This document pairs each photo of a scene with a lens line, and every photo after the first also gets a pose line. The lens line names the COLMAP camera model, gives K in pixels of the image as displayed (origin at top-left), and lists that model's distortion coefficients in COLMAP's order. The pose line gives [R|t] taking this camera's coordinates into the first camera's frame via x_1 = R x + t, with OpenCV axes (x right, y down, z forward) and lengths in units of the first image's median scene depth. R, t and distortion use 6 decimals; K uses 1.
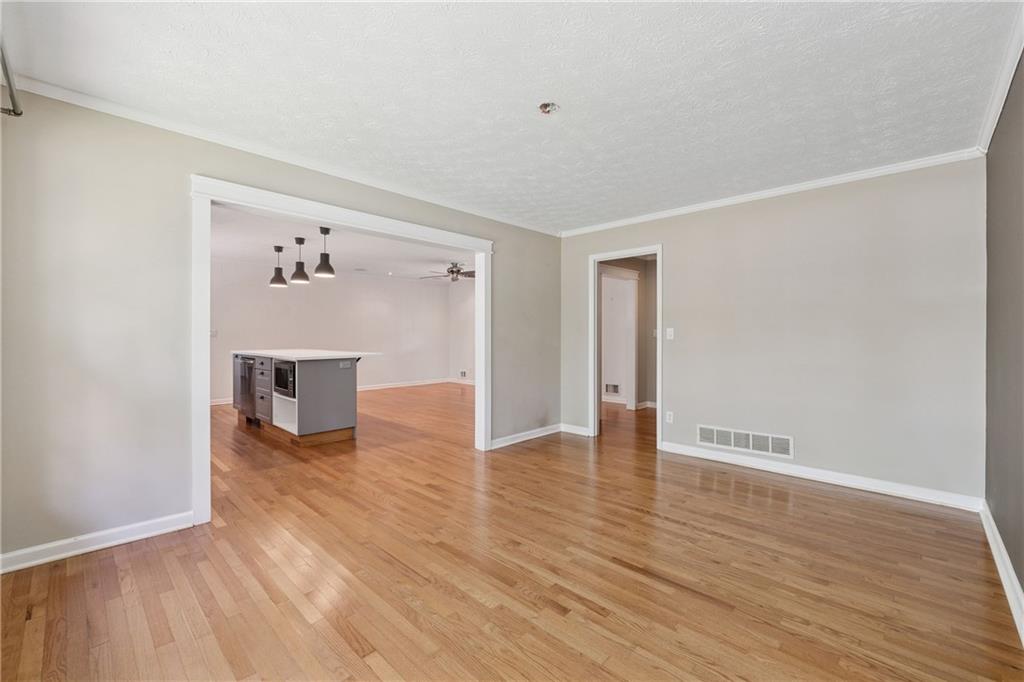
lens RADIAL K [[427.0, 0, 514.8], [0, 427.0, 331.9], [0, 0, 1]] dist [-0.006919, -0.000414]
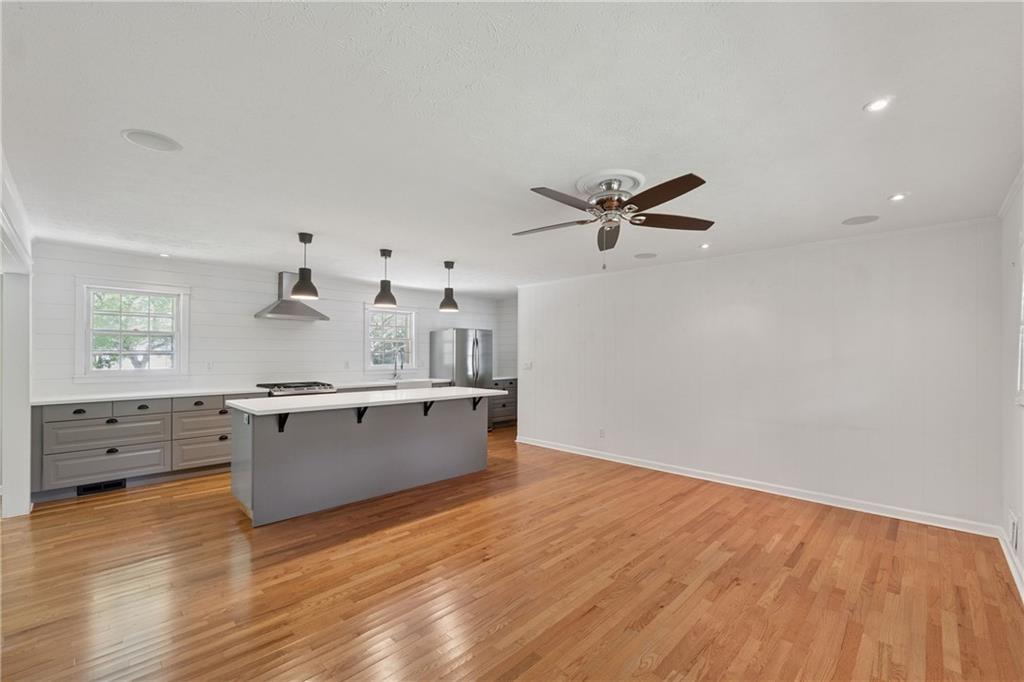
lens RADIAL K [[427.0, 0, 521.5], [0, 427.0, 353.0], [0, 0, 1]] dist [-0.006919, -0.000414]
pose [[-0.003662, -0.000910, -0.999993, 0.386018], [-0.001179, 0.999999, -0.000905, -0.036051], [0.999993, 0.001176, -0.003663, 1.604029]]
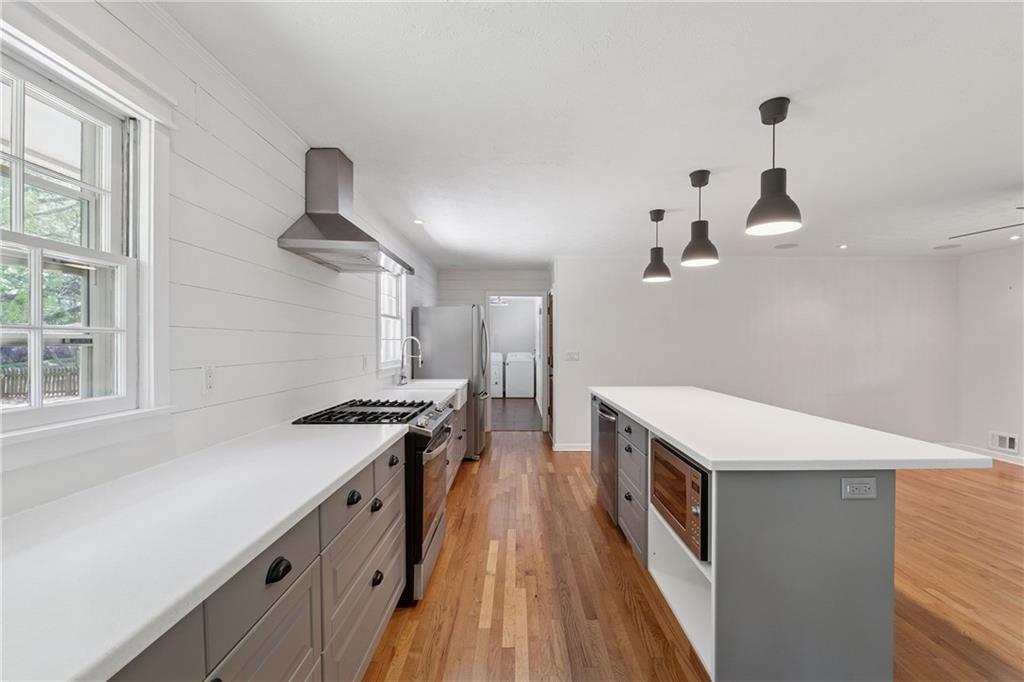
lens RADIAL K [[427.0, 0, 517.2], [0, 427.0, 347.0], [0, 0, 1]] dist [-0.006919, -0.000414]
pose [[0.691267, 0.008079, -0.722555, -0.363509], [0.001625, 0.999918, 0.012735, -0.034158], [0.722598, -0.009977, 0.691196, 0.630019]]
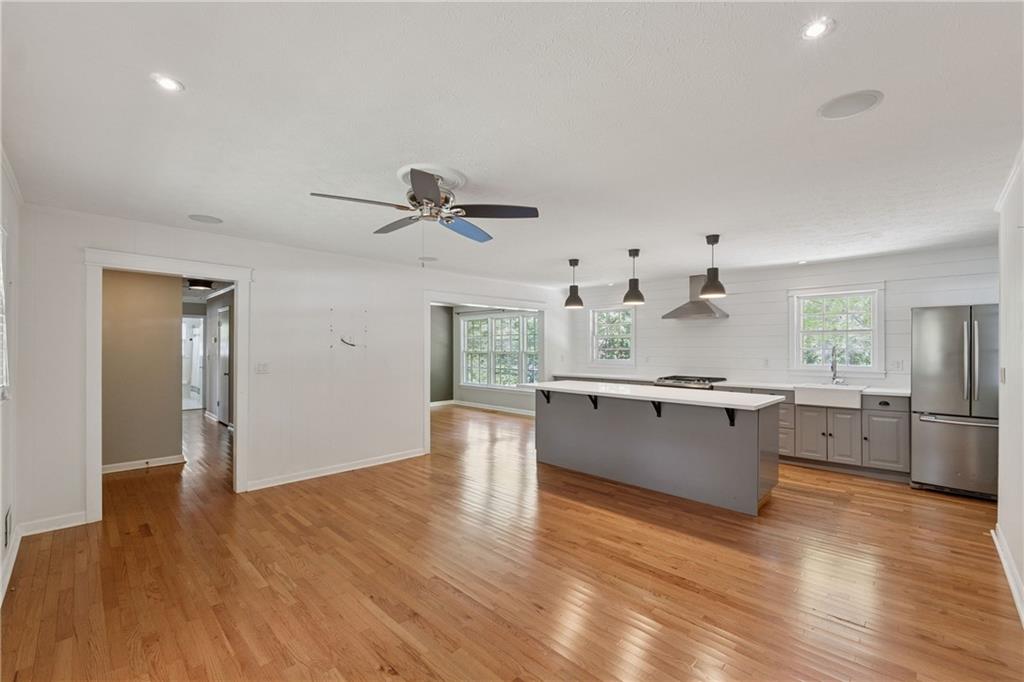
lens RADIAL K [[427.0, 0, 518.4], [0, 427.0, 344.4], [0, 0, 1]] dist [-0.006919, -0.000414]
pose [[-0.999983, -0.002949, 0.005055, -0.347300], [-0.003011, 0.999920, -0.012318, -0.033557], [-0.005018, -0.012333, -0.999911, 2.333112]]
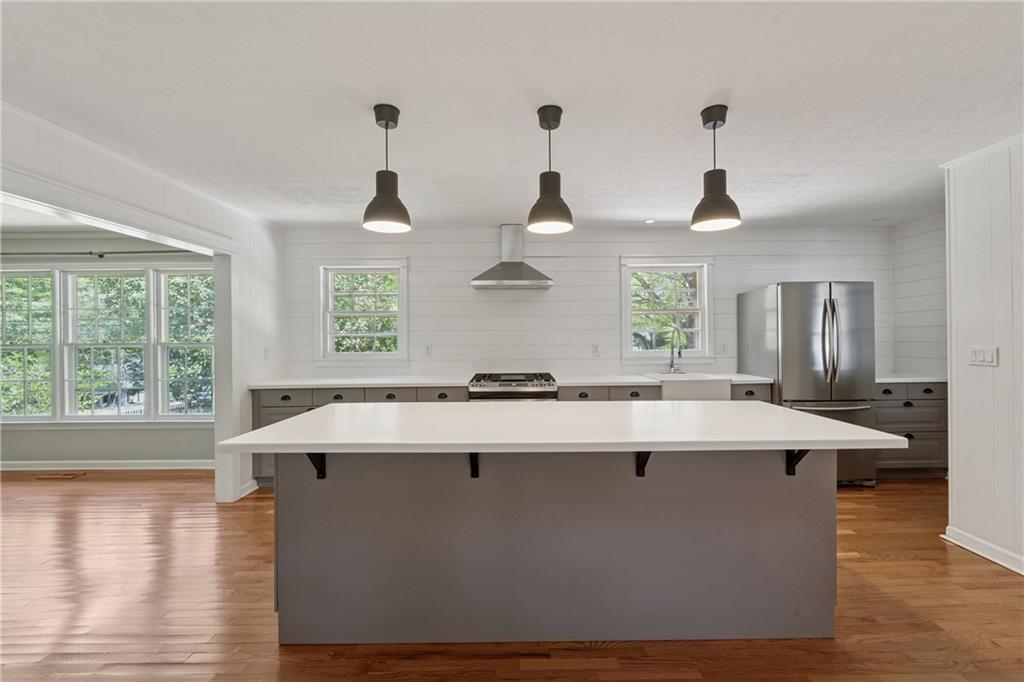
lens RADIAL K [[427.0, 0, 514.8], [0, 427.0, 336.3], [0, 0, 1]] dist [-0.006919, -0.000414]
pose [[-0.721971, 0.006797, -0.691890, -0.266994], [0.011588, 0.999930, -0.002270, -0.026832], [0.691826, -0.009656, -0.722000, 1.593261]]
